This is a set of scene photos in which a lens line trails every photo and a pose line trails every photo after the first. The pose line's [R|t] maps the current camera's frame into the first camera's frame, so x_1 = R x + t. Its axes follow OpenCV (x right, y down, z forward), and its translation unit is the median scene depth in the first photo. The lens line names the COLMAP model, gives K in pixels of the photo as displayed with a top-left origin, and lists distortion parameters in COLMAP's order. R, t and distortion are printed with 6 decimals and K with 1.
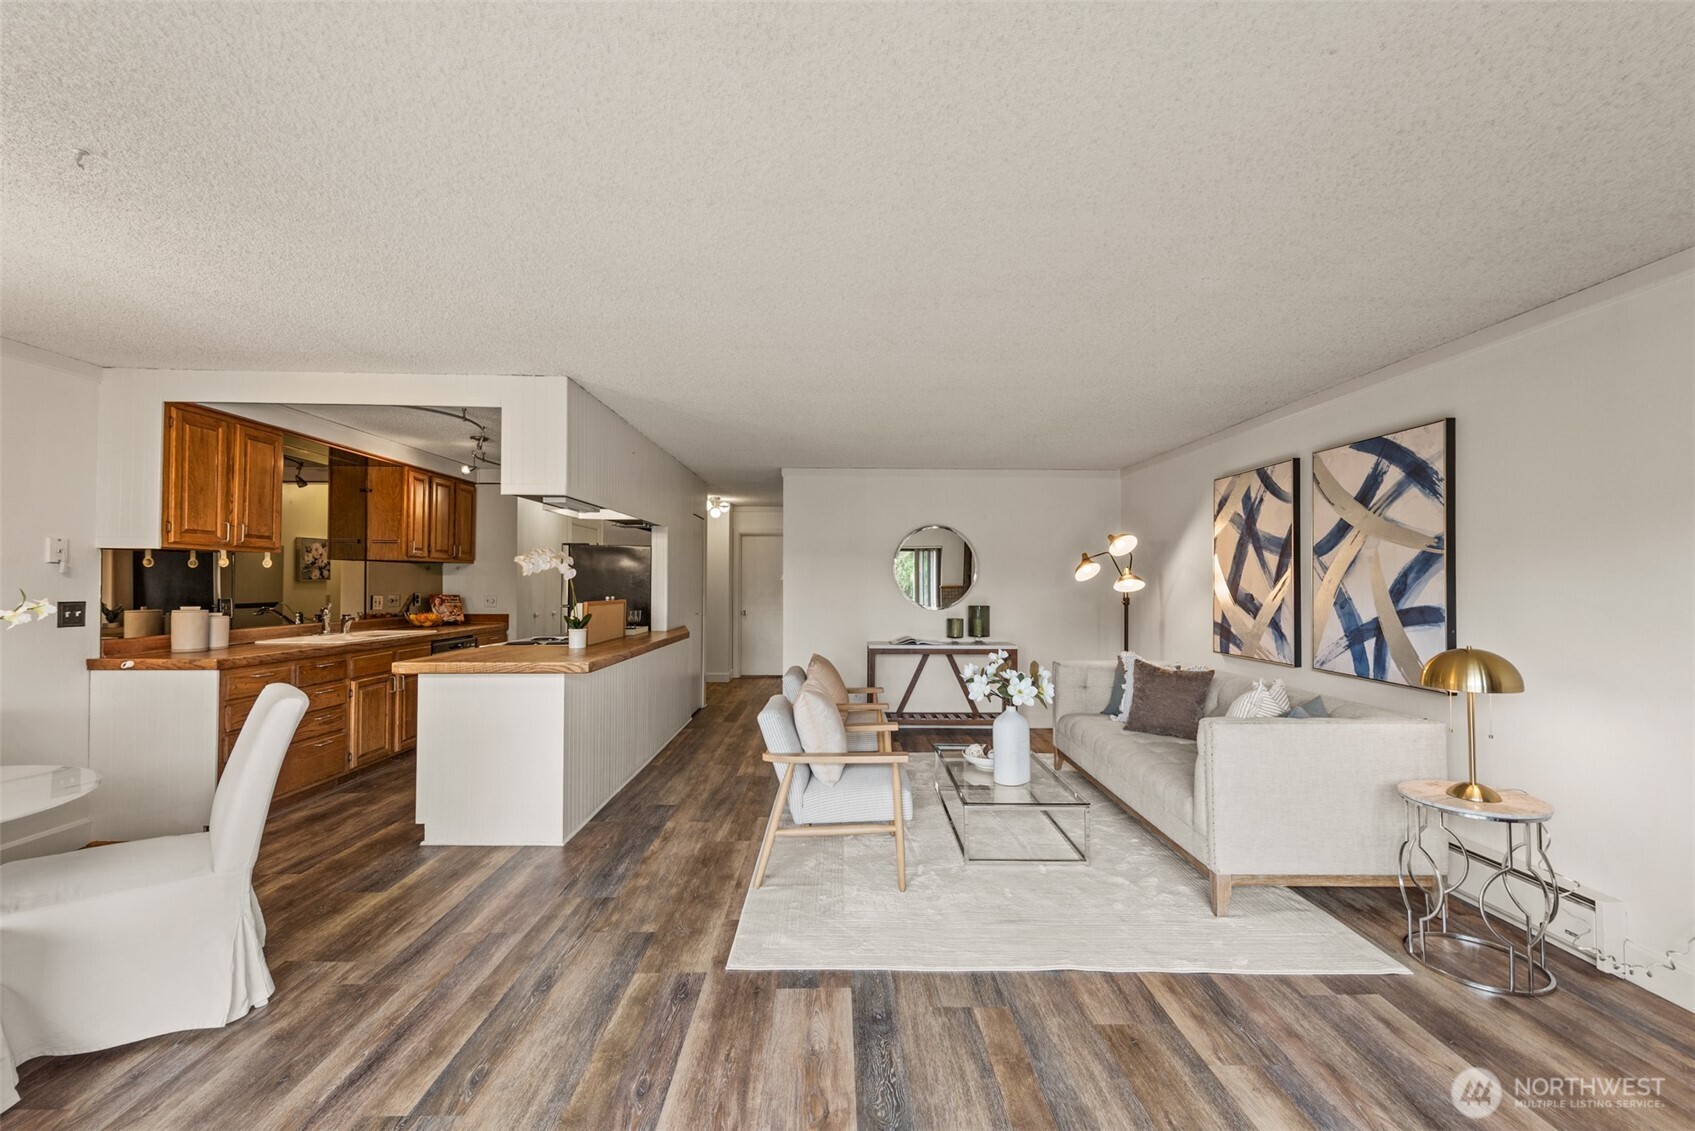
lens RADIAL K [[681.4, 0, 850.2], [0, 681.4, 570.7], [0, 0, 1]] dist [0.003436, -0.000041]
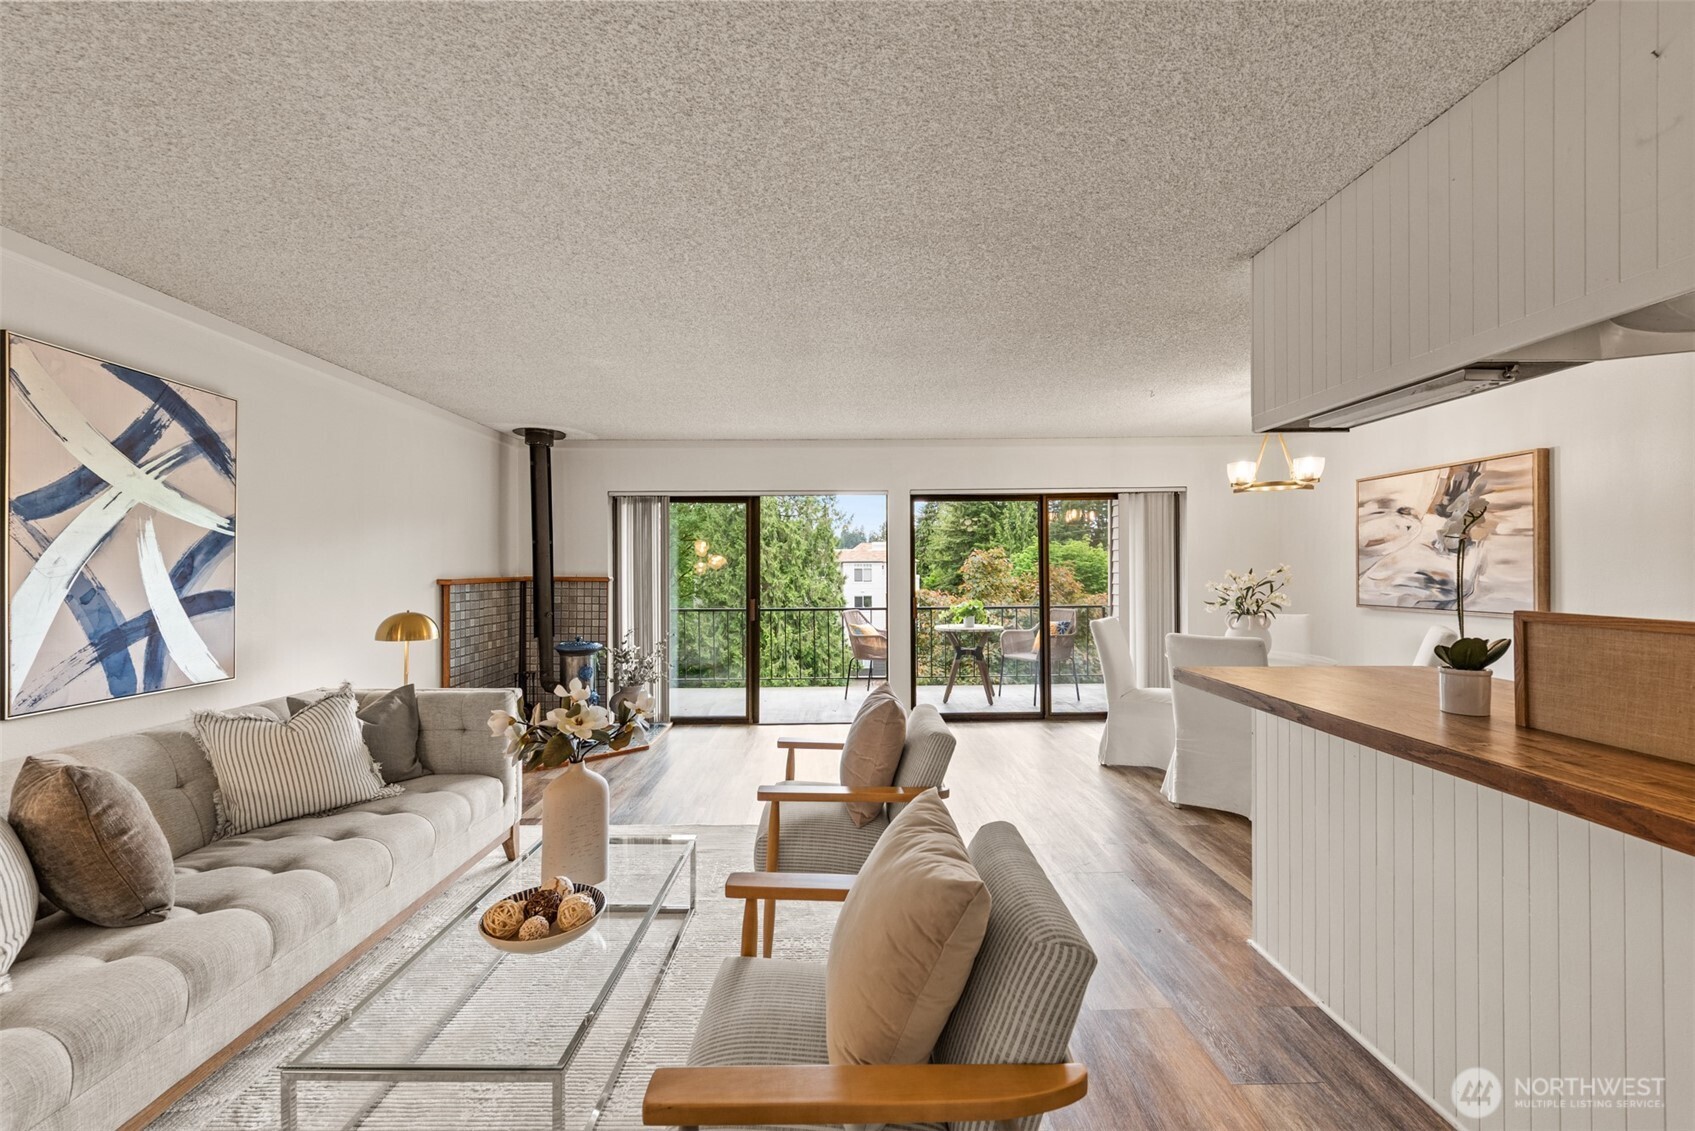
lens RADIAL K [[657.5, 0, 847.5], [0, 657.5, 565.5], [0, 0, 1]] dist [0.002072, -0.000212]
pose [[-0.999996, 0.001351, -0.002514, -0.010195], [0.001408, 0.999744, -0.022577, 0.035312], [0.002483, -0.022581, -0.999742, 1.713772]]
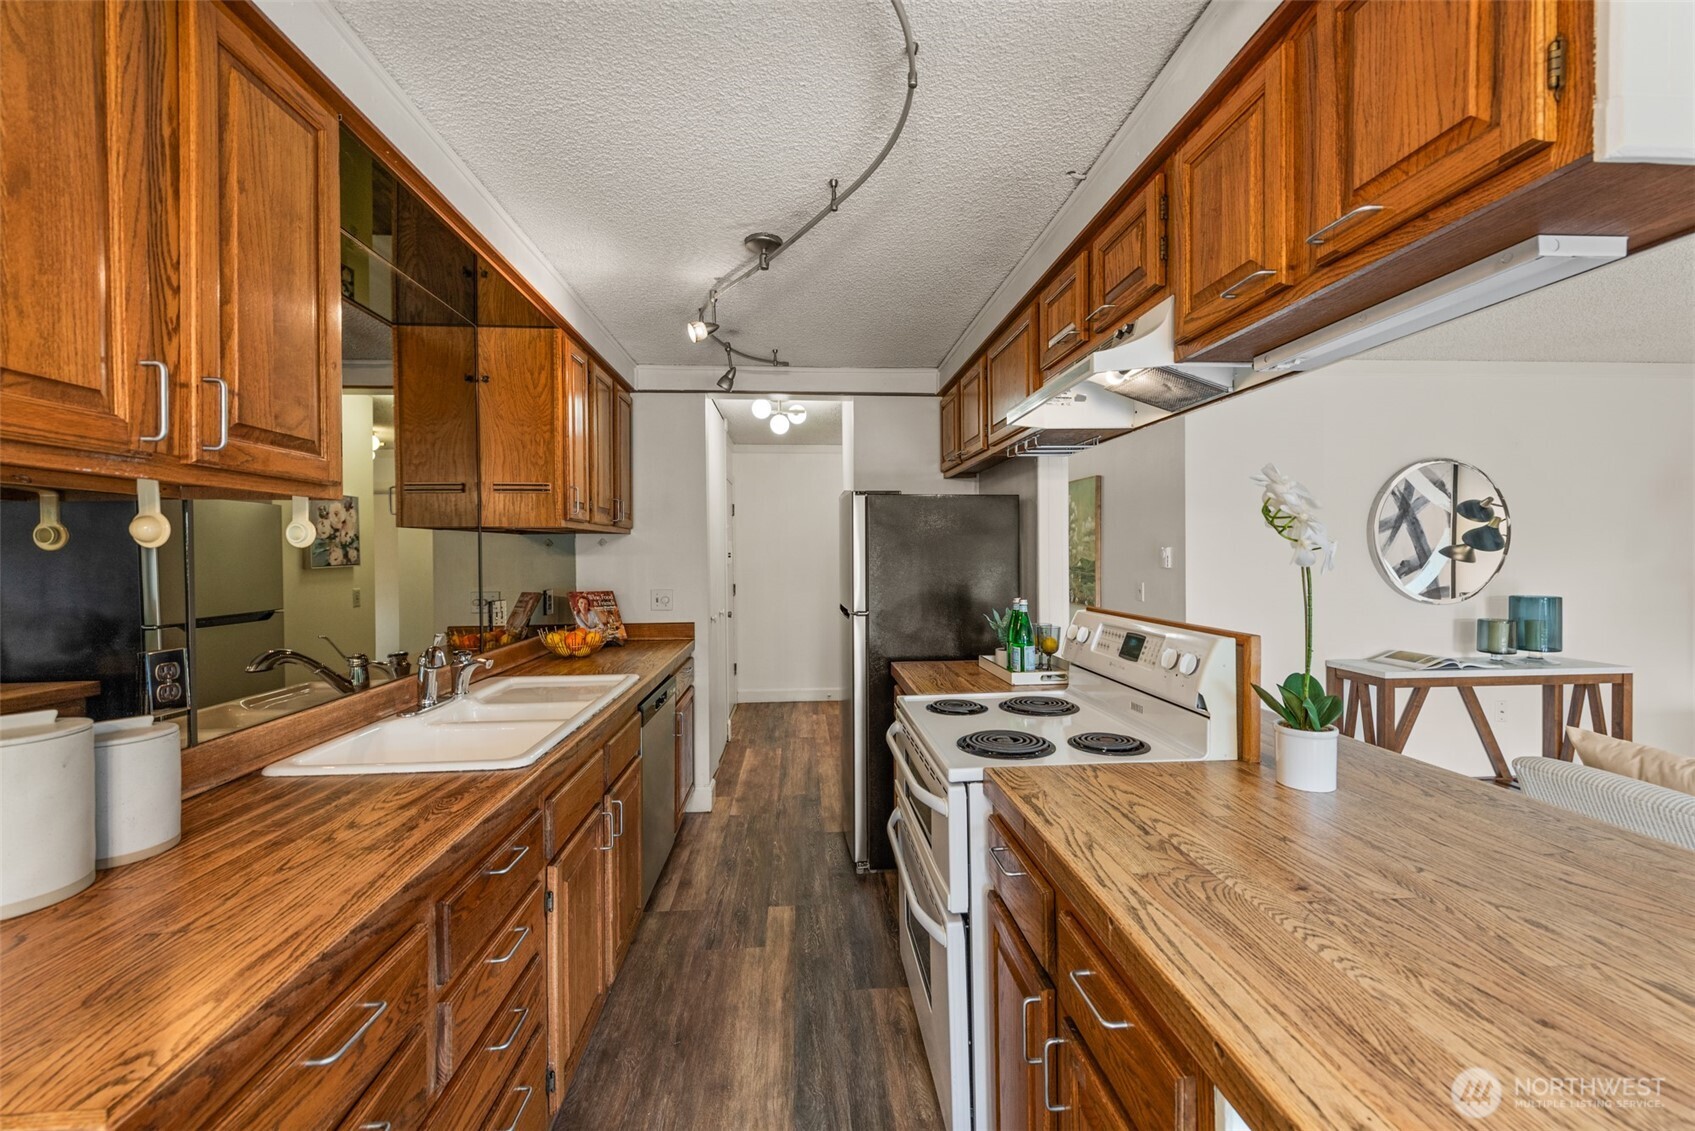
lens RADIAL K [[657.5, 0, 847.5], [0, 657.5, 565.5], [0, 0, 1]] dist [0.002072, -0.000212]
pose [[0.998238, -0.012896, 0.057921, -0.767893], [0.010776, 0.999266, 0.036766, -0.005410], [-0.058353, -0.036077, 0.997644, 0.844398]]
